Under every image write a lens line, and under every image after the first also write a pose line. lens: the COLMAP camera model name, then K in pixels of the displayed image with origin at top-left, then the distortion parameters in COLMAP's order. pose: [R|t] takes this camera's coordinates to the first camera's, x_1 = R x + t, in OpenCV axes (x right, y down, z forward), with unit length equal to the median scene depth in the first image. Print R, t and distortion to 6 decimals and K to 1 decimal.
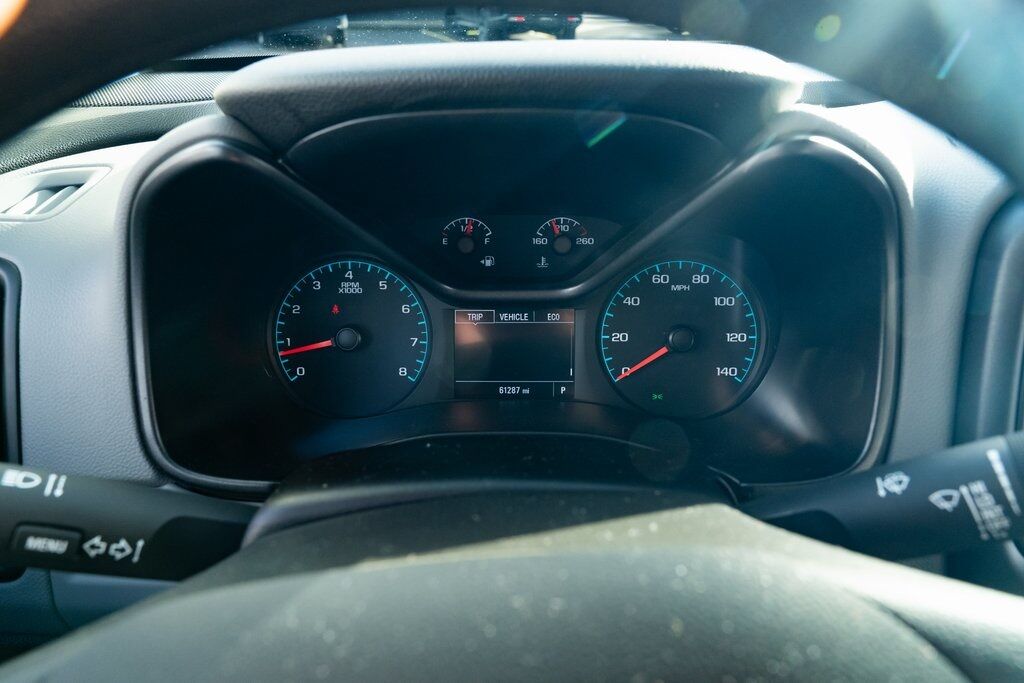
lens RADIAL K [[706.8, 0, 512.0], [0, 706.8, 341.5], [0, 0, 1]] dist [-0.007765, -0.000185]
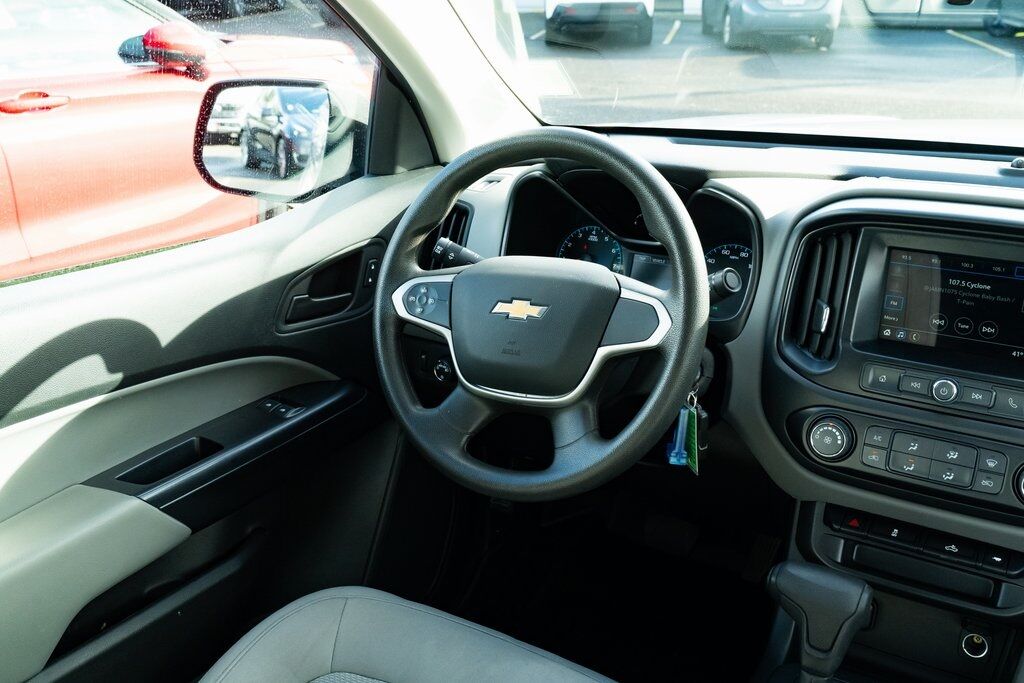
lens RADIAL K [[990.0, 0, 512.0], [0, 990.0, 341.5], [0, 0, 1]] dist [-0.002352, 0.015039]
pose [[0.859386, 0.176275, -0.479982, 1.114039], [-0.222729, 0.974015, -0.041076, 0.429015], [0.460269, 0.142206, 0.876316, -1.819924]]
